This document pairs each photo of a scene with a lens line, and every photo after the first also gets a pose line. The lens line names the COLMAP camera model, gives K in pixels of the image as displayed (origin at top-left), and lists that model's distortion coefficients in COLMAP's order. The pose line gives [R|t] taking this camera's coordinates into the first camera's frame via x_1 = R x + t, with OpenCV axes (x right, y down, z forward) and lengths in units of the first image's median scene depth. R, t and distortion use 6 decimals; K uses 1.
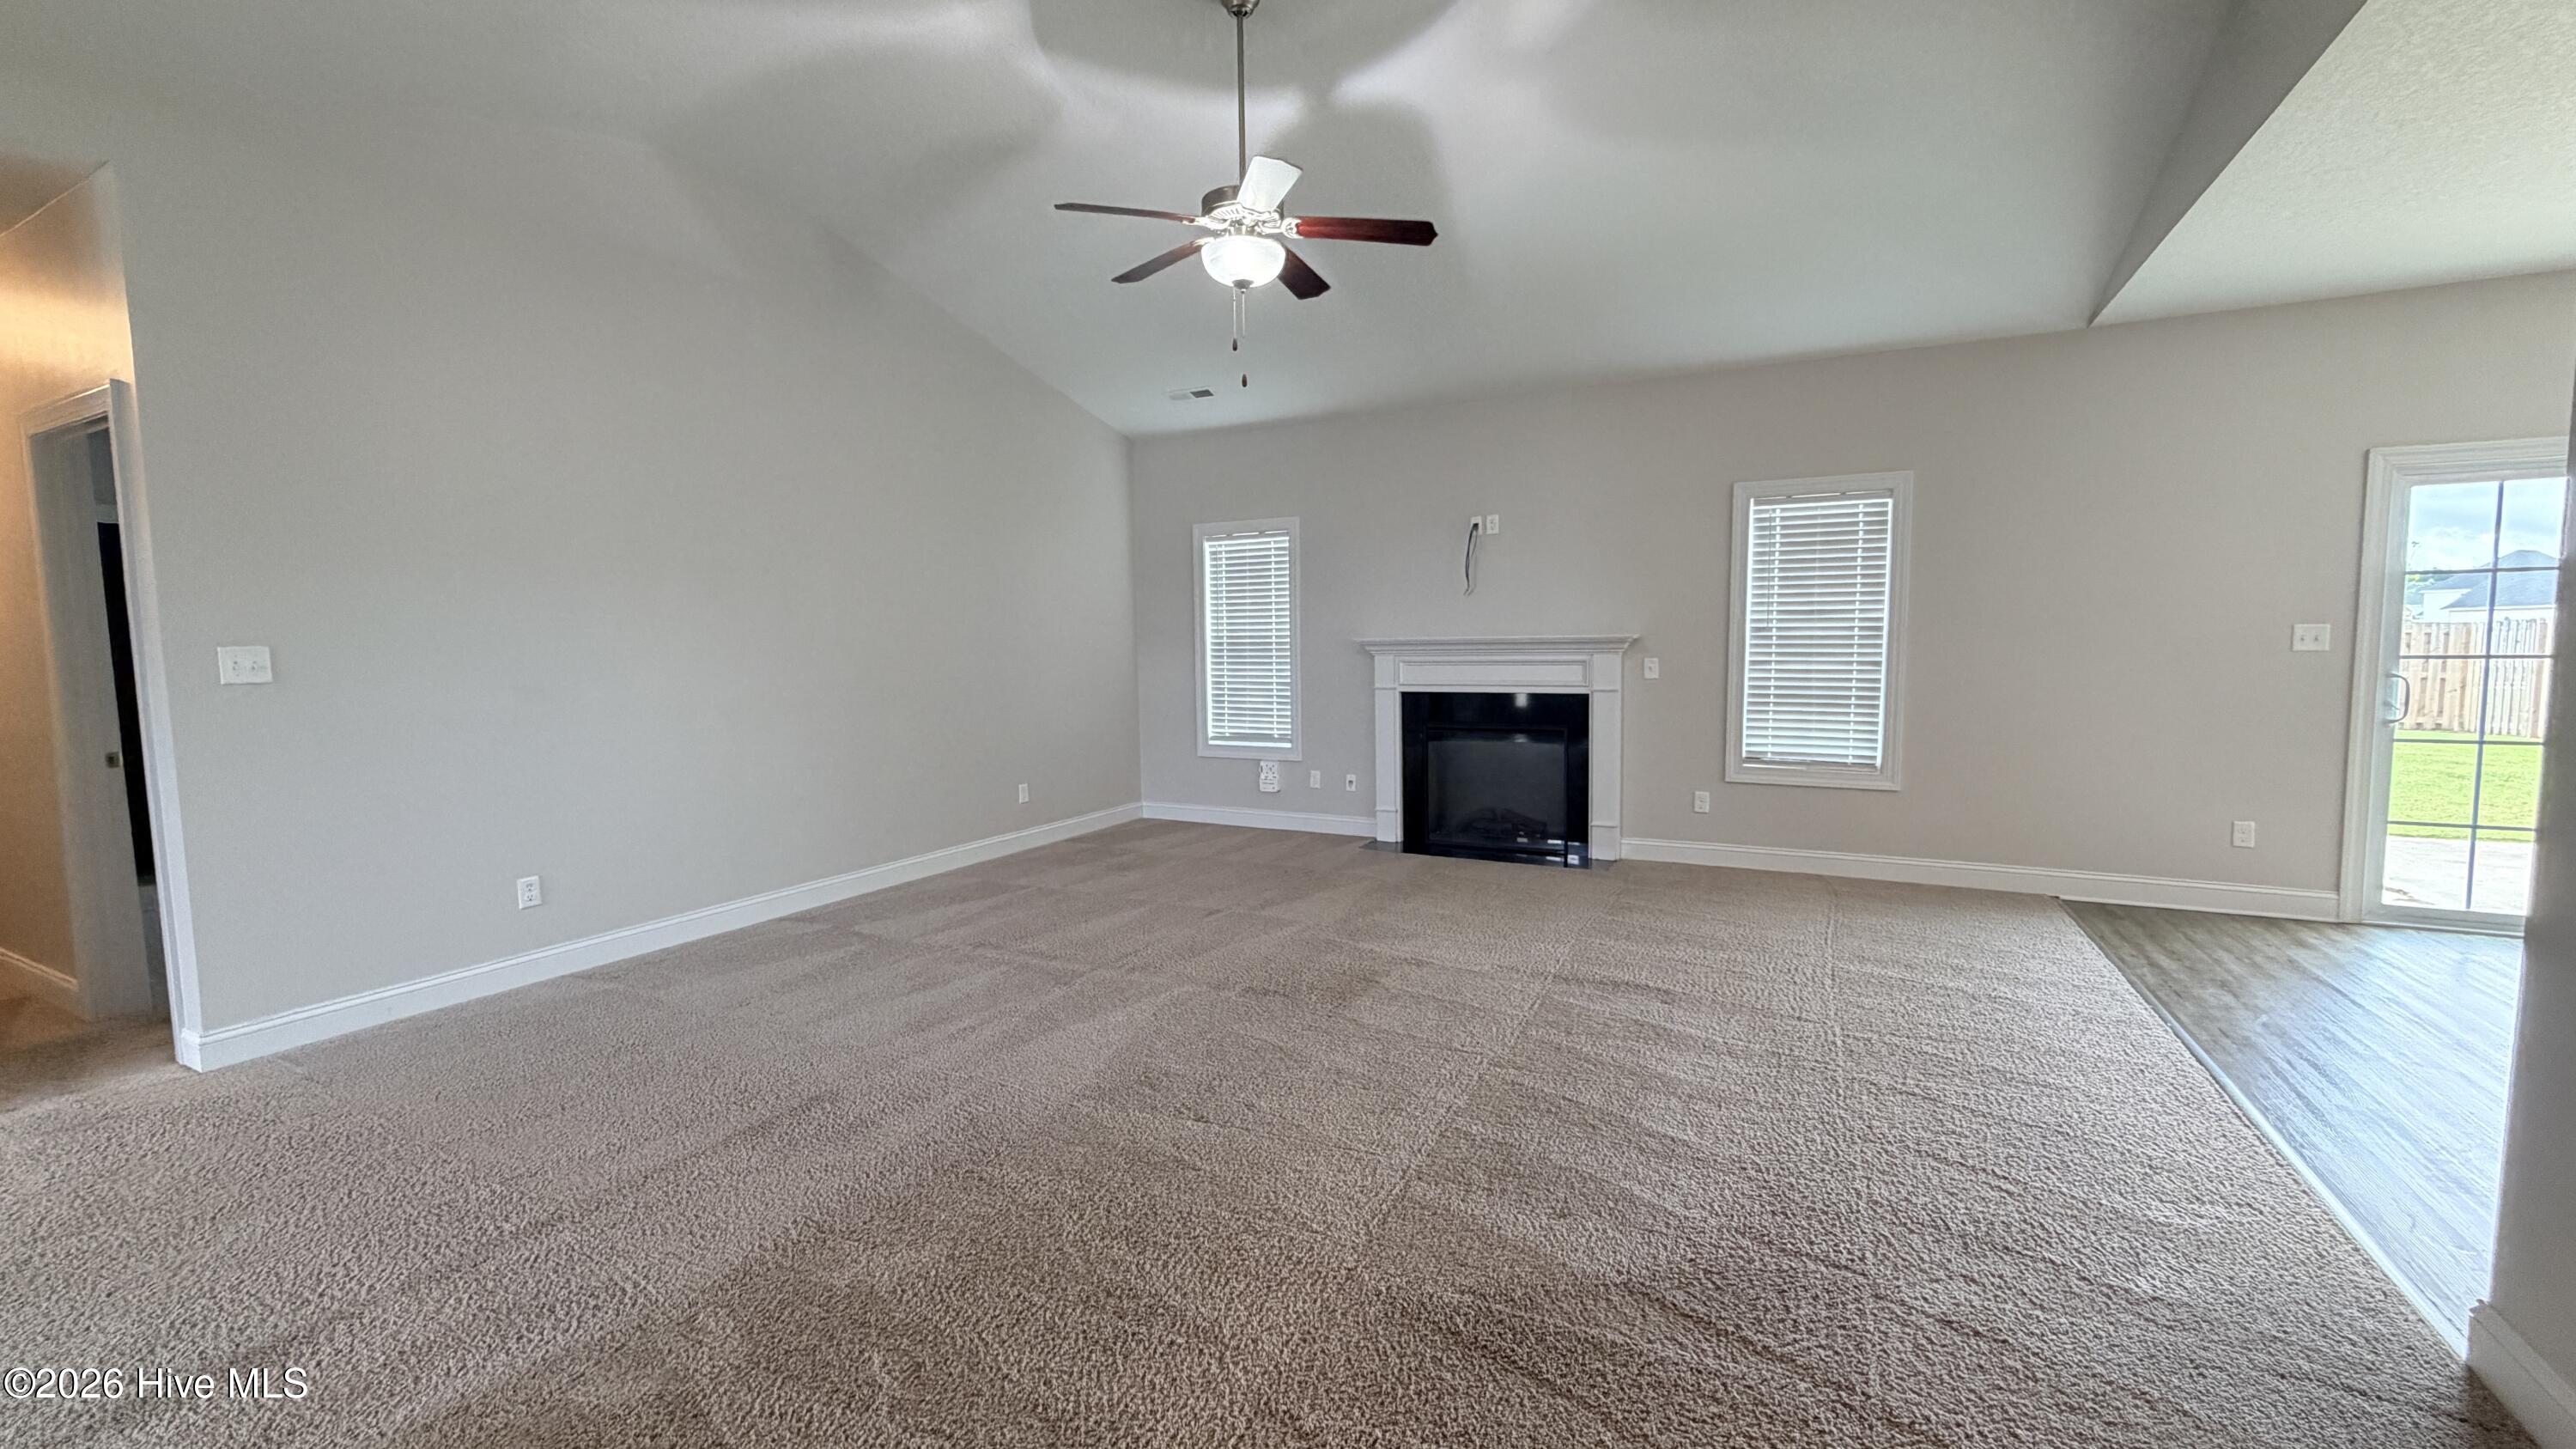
lens RADIAL K [[1036.7, 0, 1288.0], [0, 1036.7, 724.5], [0, 0, 1]] dist [-0.000442, -0.000080]
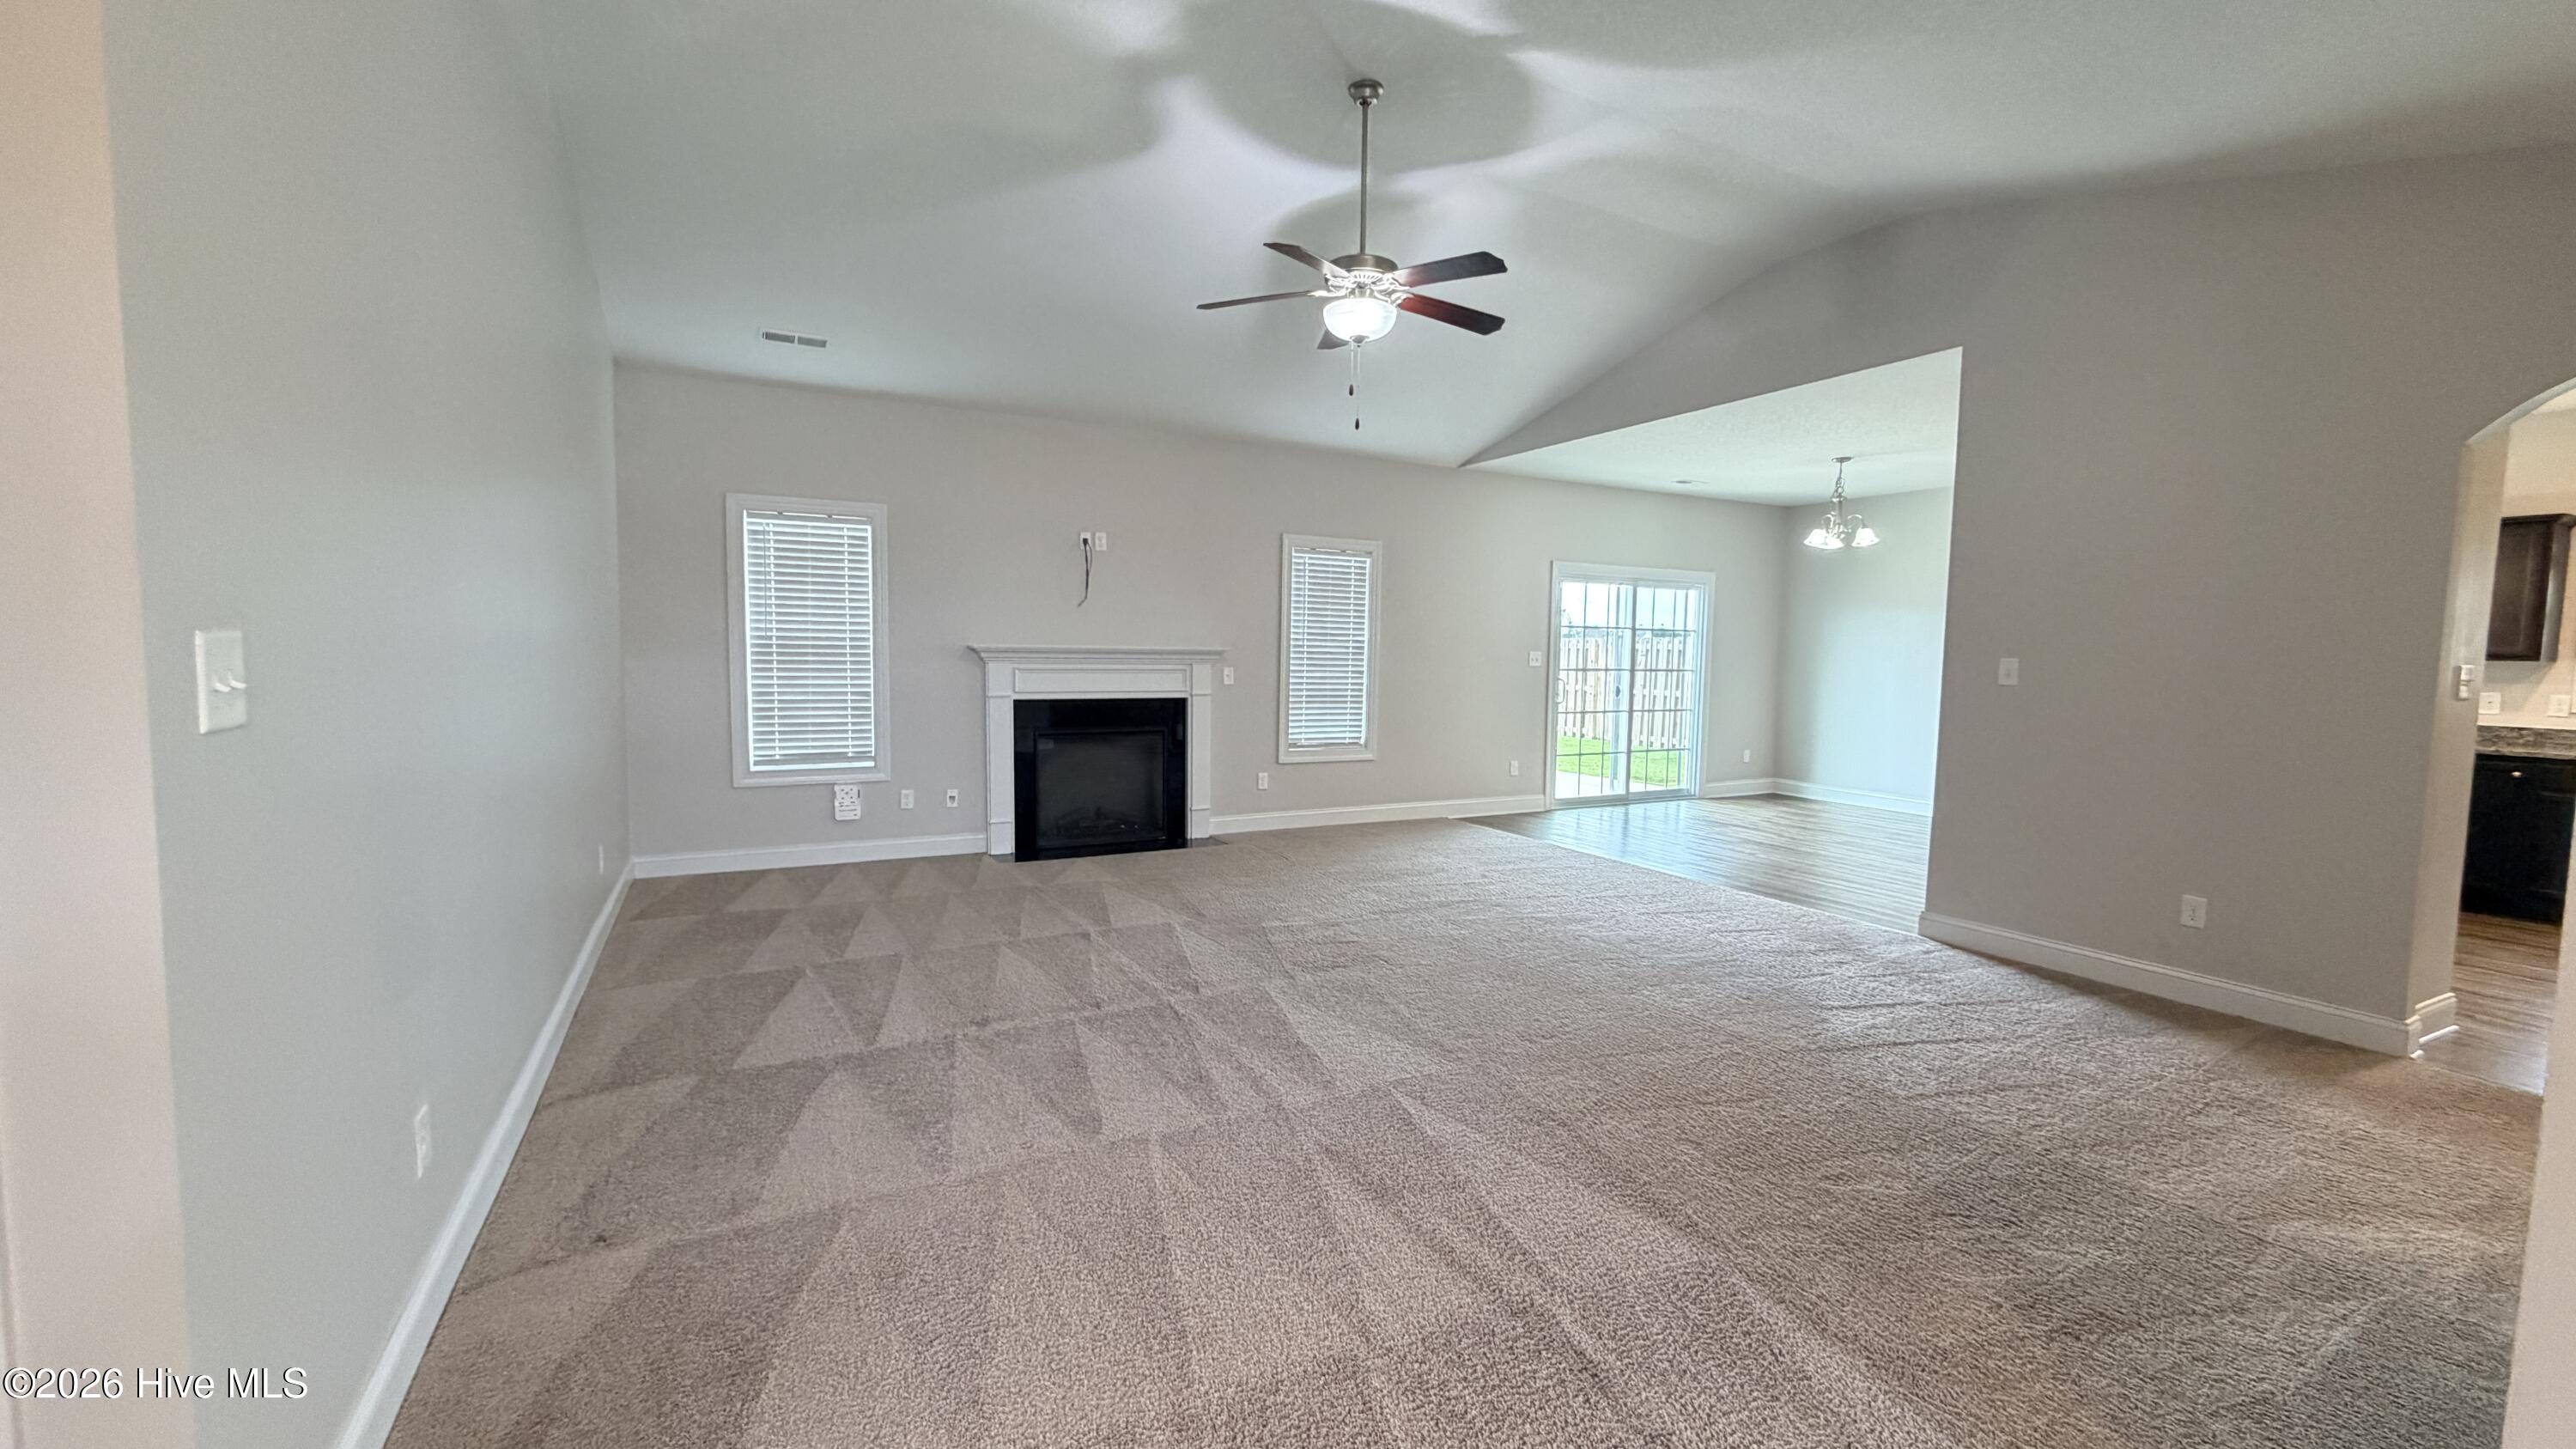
lens RADIAL K [[1006.9, 0, 1288.0], [0, 1006.9, 724.5], [0, 0, 1]] dist [-0.001293, -0.000060]
pose [[0.569079, -0.038319, 0.821390, -0.531046], [0.046672, 0.998808, 0.014261, -0.009541], [-0.820958, 0.030220, 0.570189, 0.243396]]
